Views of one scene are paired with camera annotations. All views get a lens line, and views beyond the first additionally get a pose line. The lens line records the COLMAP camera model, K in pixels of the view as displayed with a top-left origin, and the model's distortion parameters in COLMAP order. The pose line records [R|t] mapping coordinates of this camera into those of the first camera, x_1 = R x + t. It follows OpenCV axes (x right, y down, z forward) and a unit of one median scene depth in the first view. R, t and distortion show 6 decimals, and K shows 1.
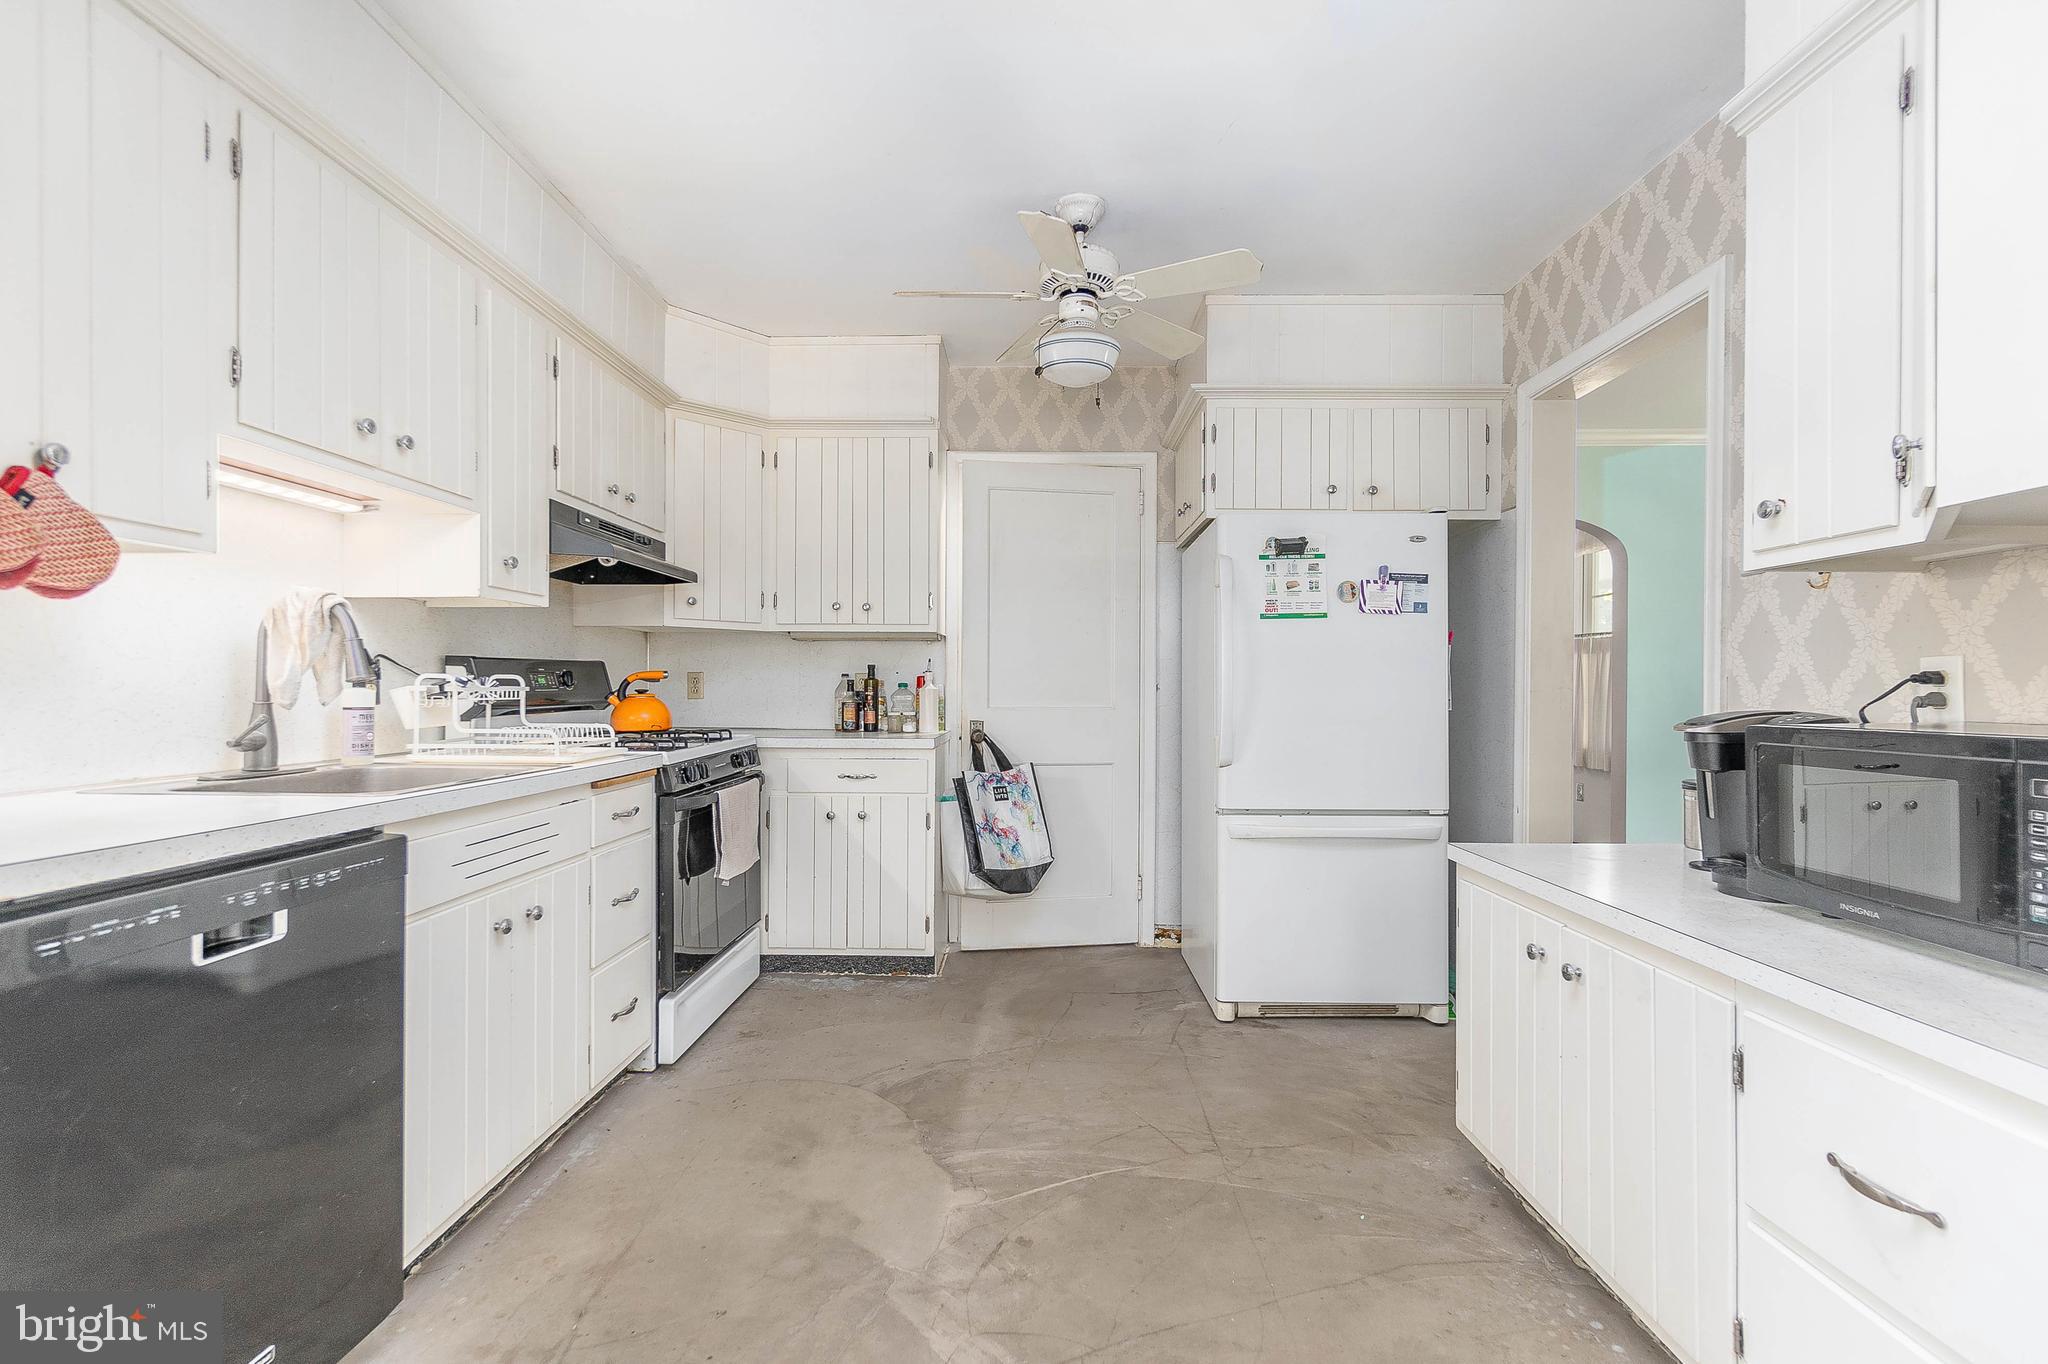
lens RADIAL K [[914.2, 0, 1041.2], [0, 914.2, 687.5], [0, 0, 1]] dist [-0.000799, 0.000023]
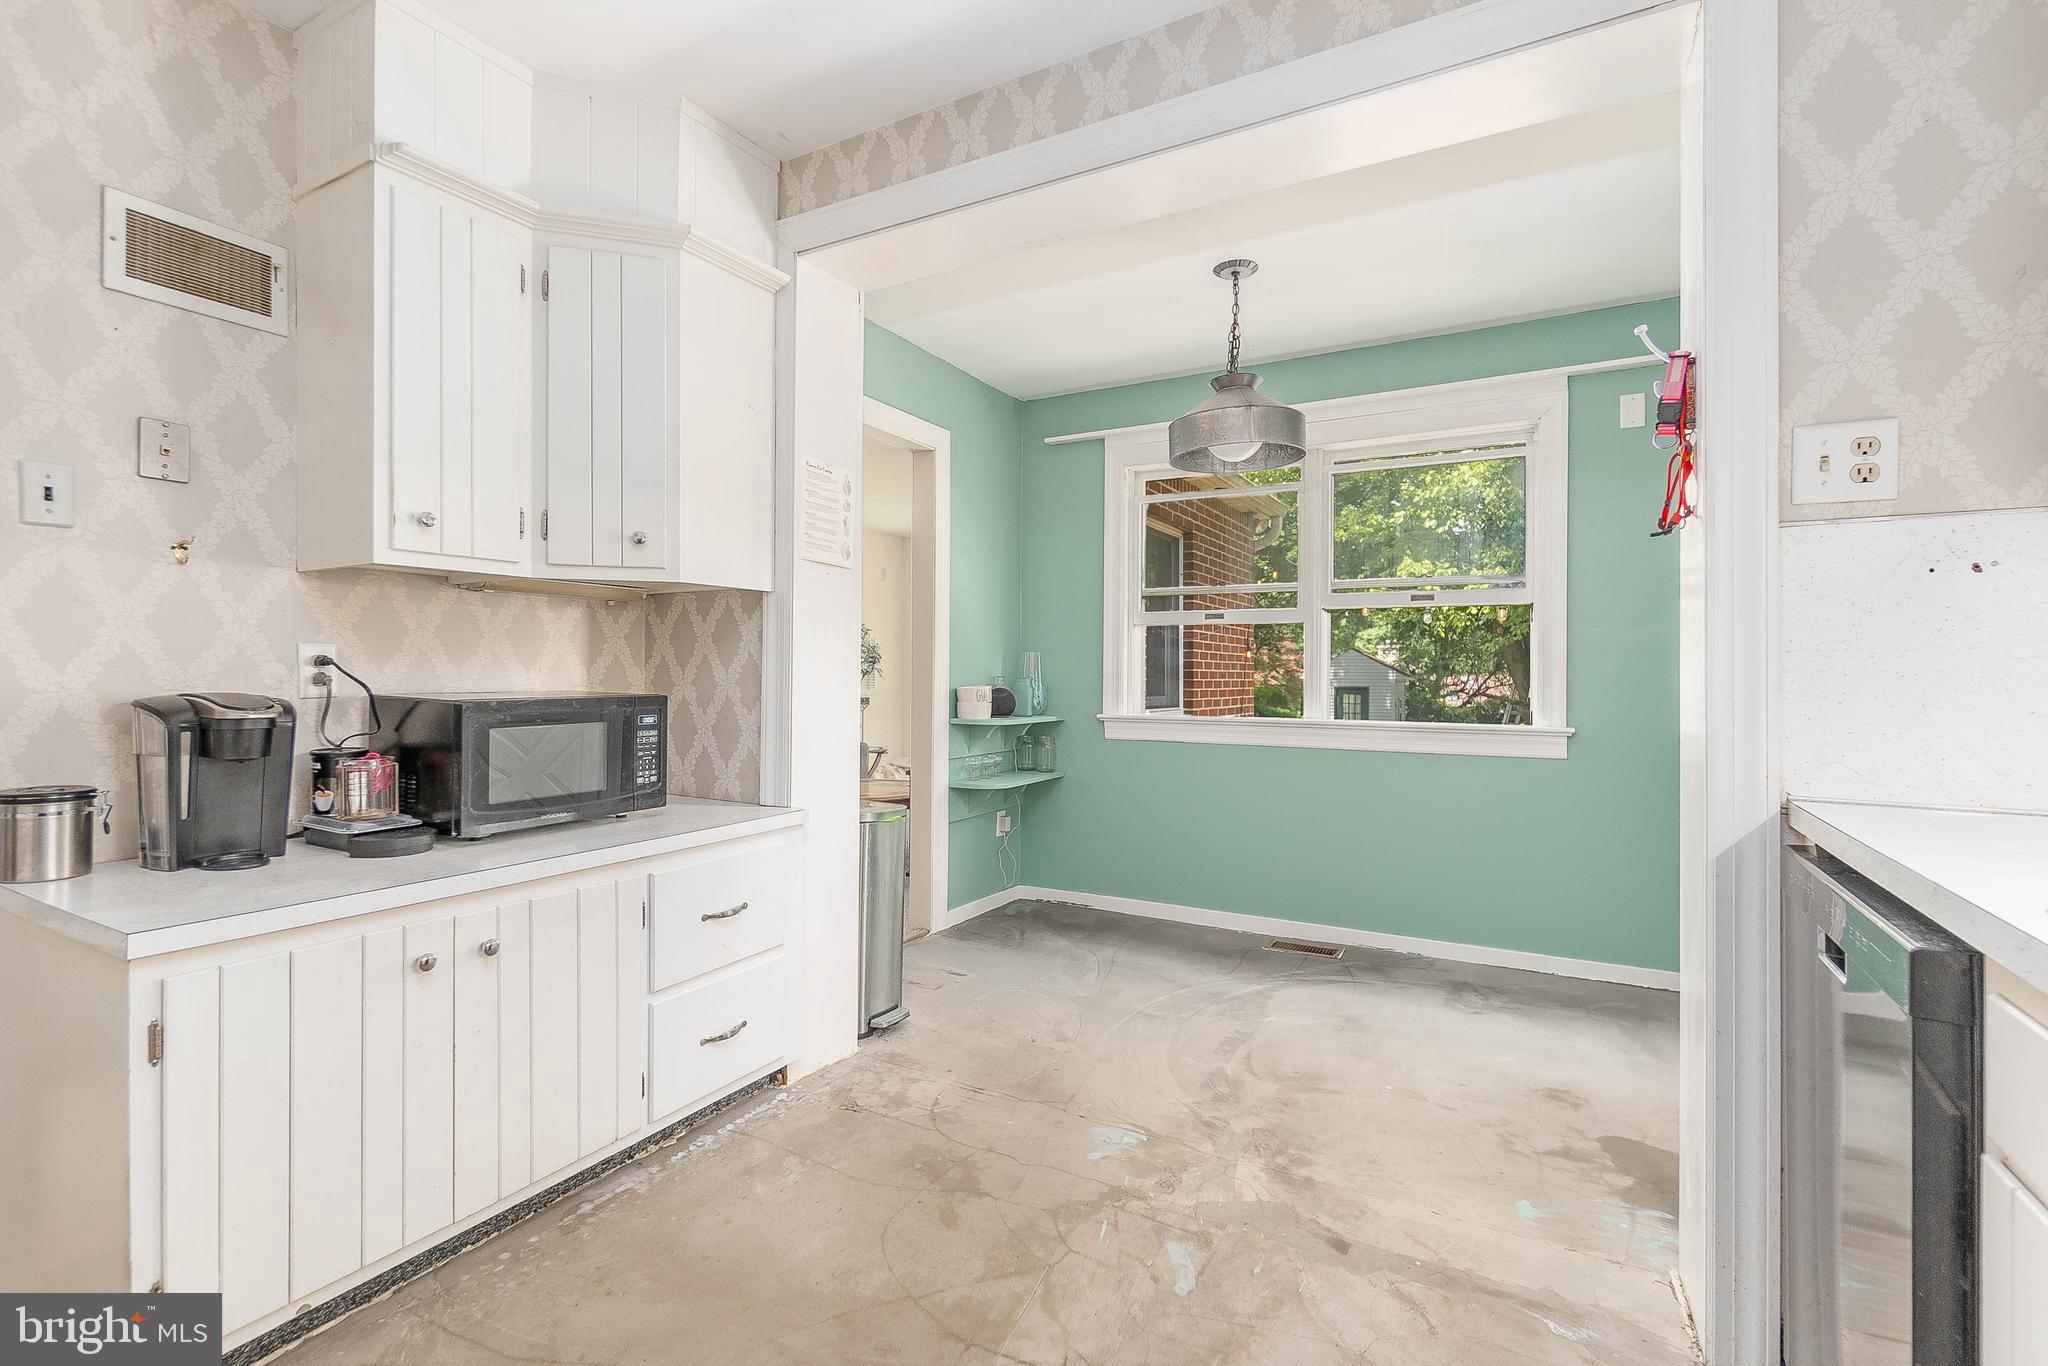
lens RADIAL K [[921.7, 0, 1020.4], [0, 921.7, 671.3], [0, 0, 1]] dist [0.000389, -0.000110]
pose [[-0.872521, -0.008315, 0.488507, -0.243037], [-0.008607, 0.999962, 0.001648, -0.003749], [-0.488502, -0.002767, -0.872559, 0.881277]]
